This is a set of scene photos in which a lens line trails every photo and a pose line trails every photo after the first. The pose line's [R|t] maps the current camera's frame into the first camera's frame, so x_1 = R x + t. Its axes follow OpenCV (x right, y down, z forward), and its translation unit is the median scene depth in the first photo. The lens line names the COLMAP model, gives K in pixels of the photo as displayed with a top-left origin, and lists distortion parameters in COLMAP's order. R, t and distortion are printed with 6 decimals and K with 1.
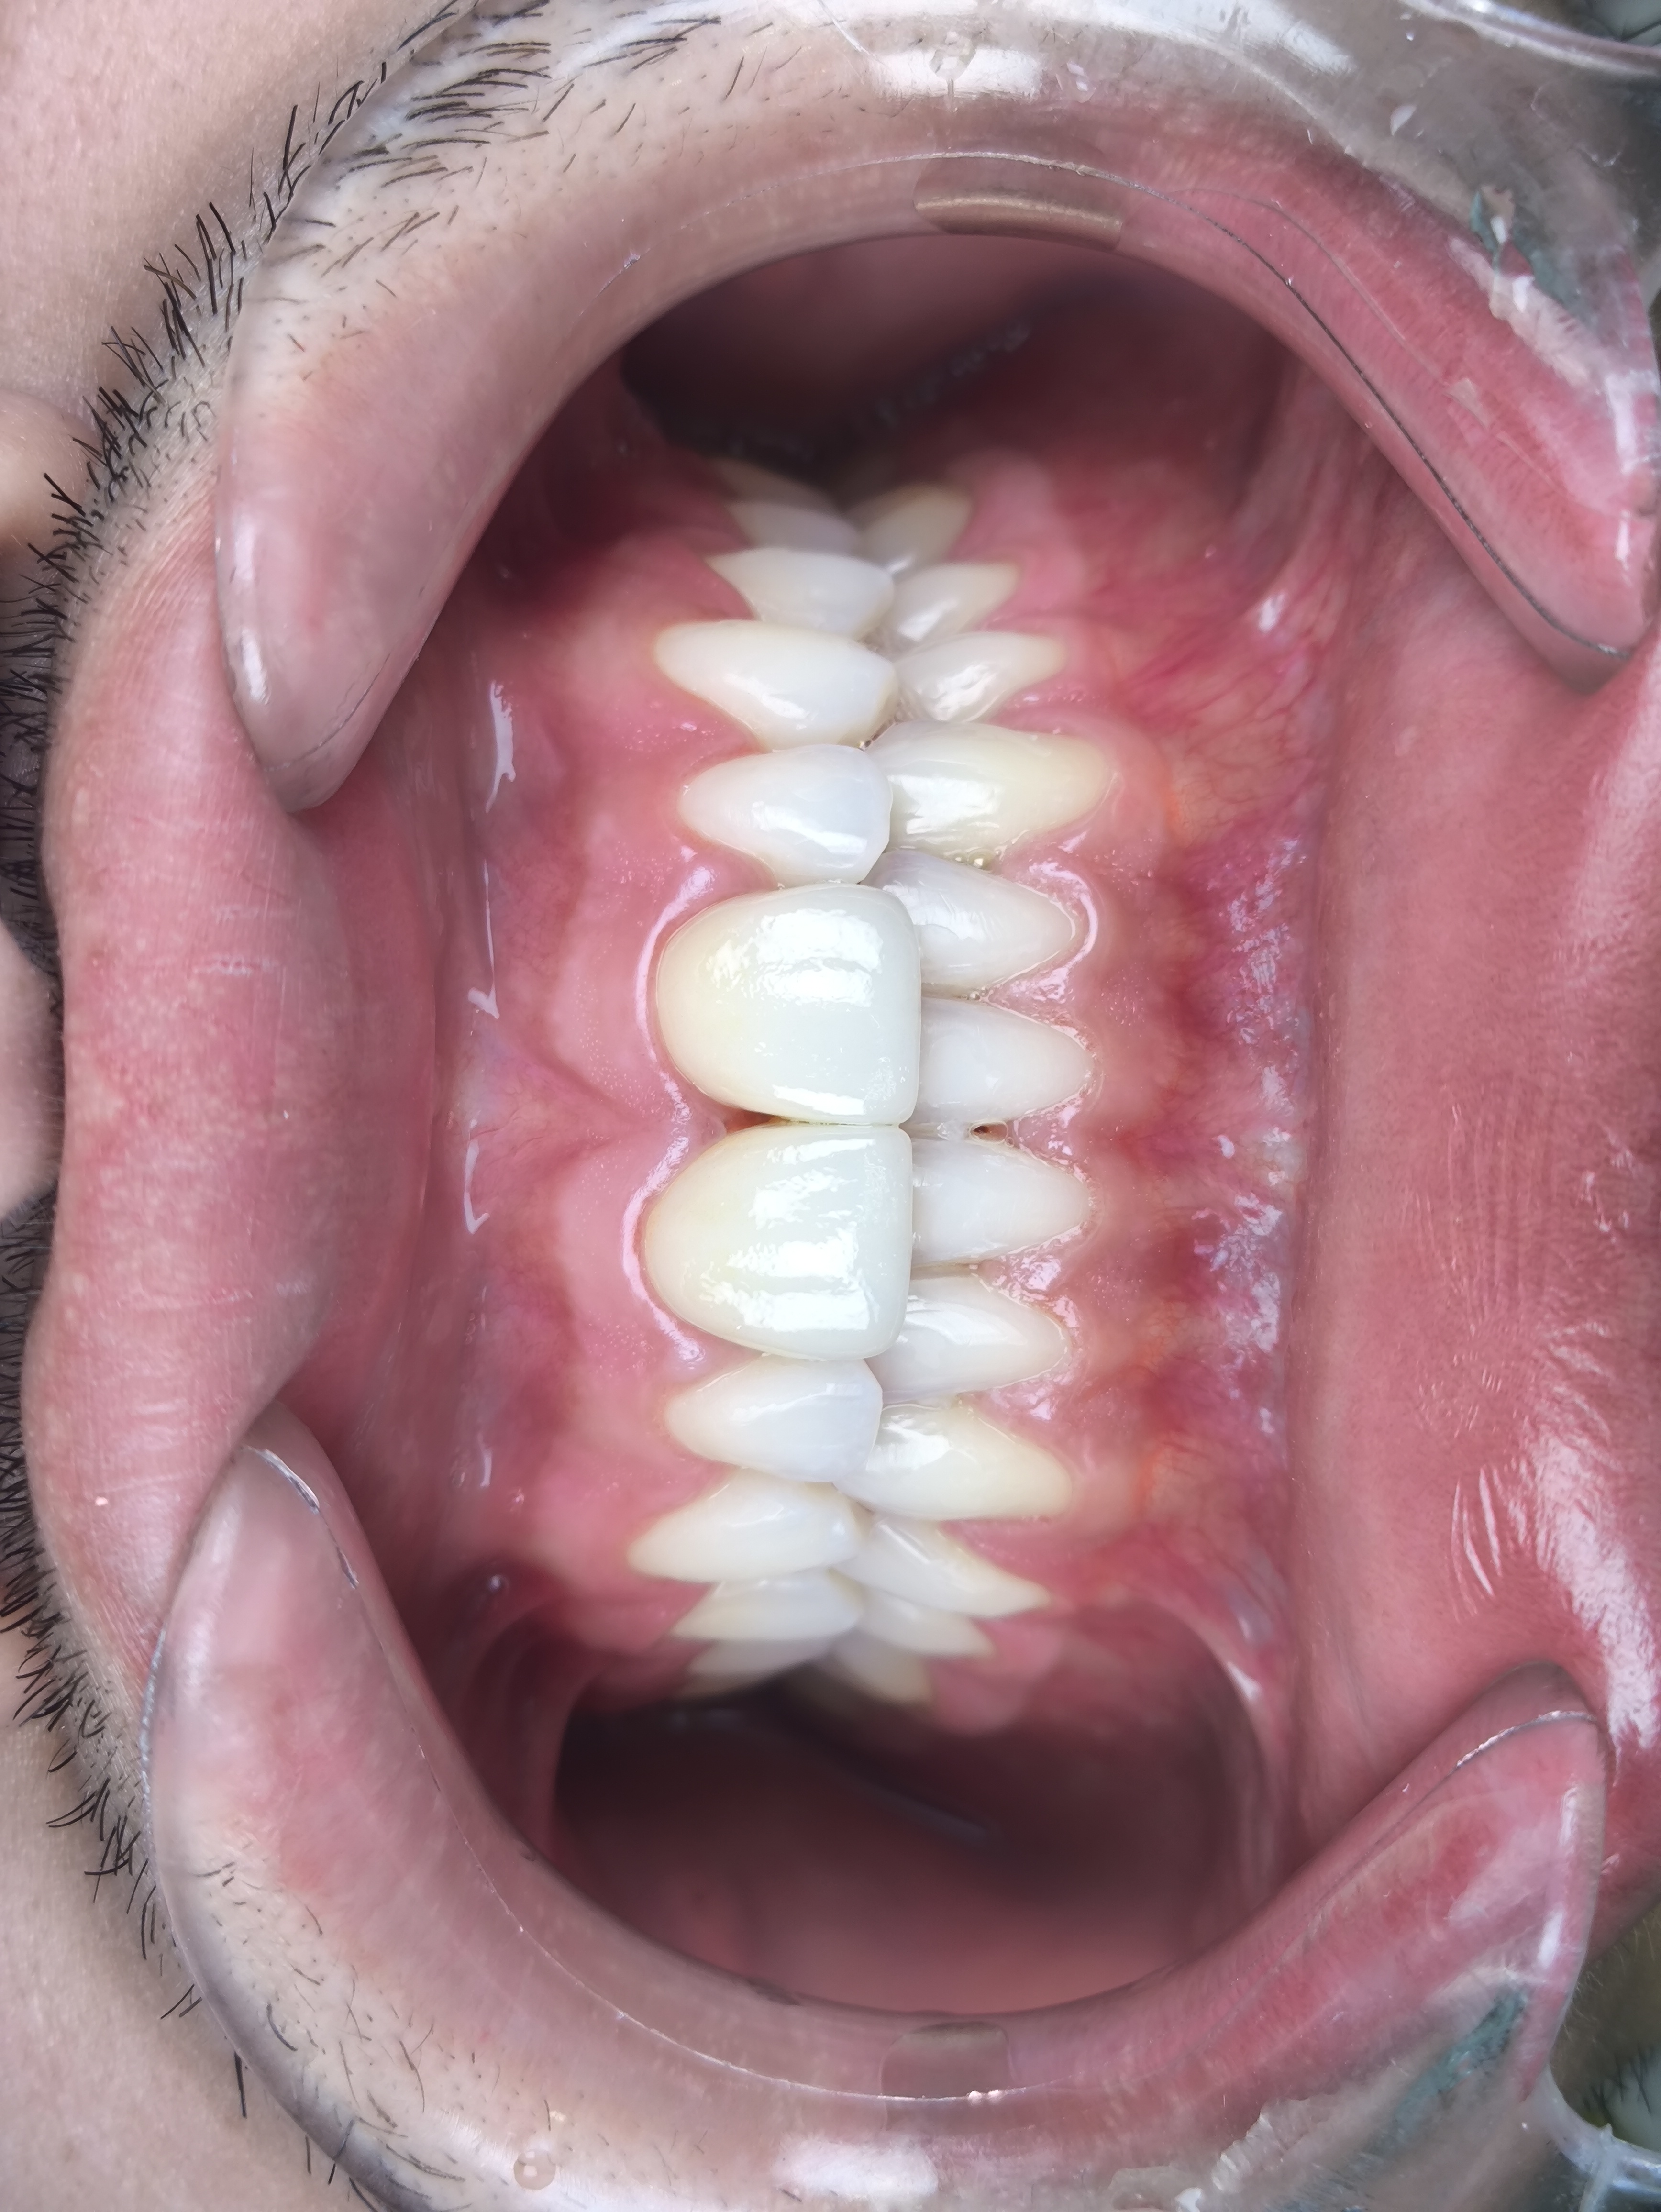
lens RADIAL K [[3463.0, 0, 830.5], [0, 3463.0, 1106.0], [0, 0, 1]] dist [-0.306289, 1.775062]
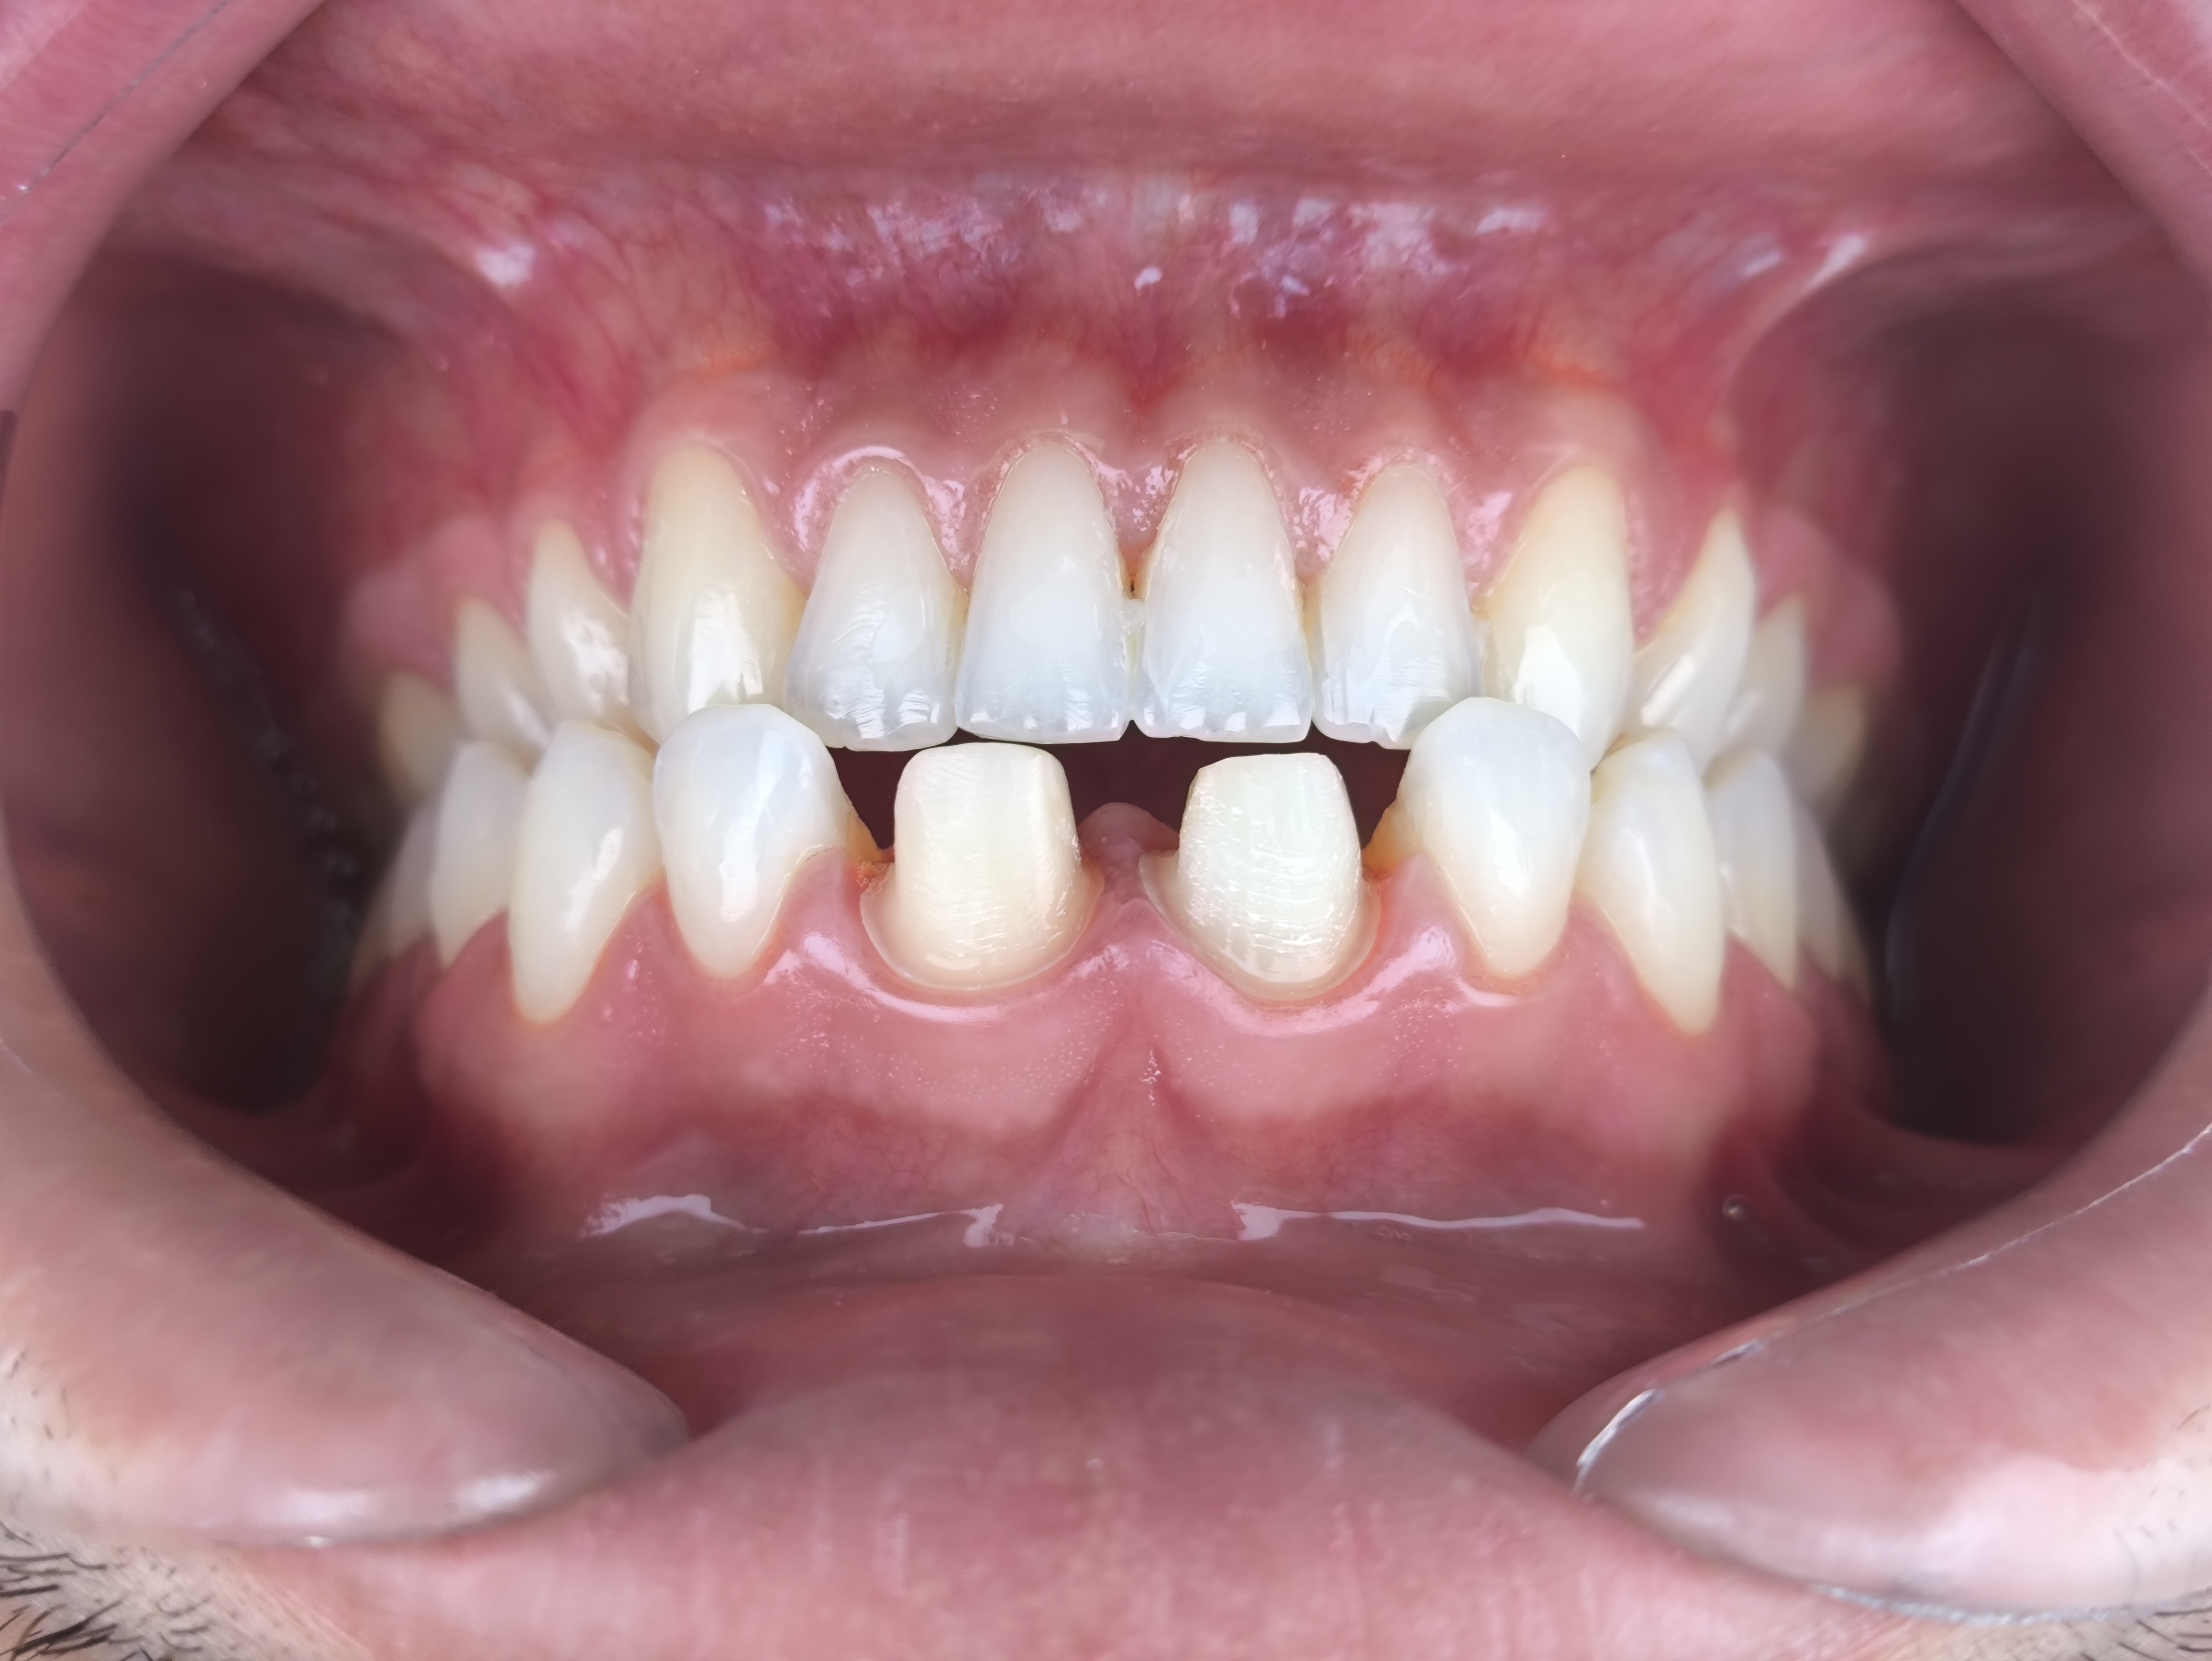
lens RADIAL K [[3178.6, 0, 1106.0], [0, 3178.6, 830.5], [0, 0, 1]] dist [-0.014196, -0.063288]
pose [[-0.018390, -0.997495, 0.068306, -0.061087], [0.998739, -0.021519, -0.045352, 0.032013], [0.046708, 0.067386, 0.996633, 0.280540]]
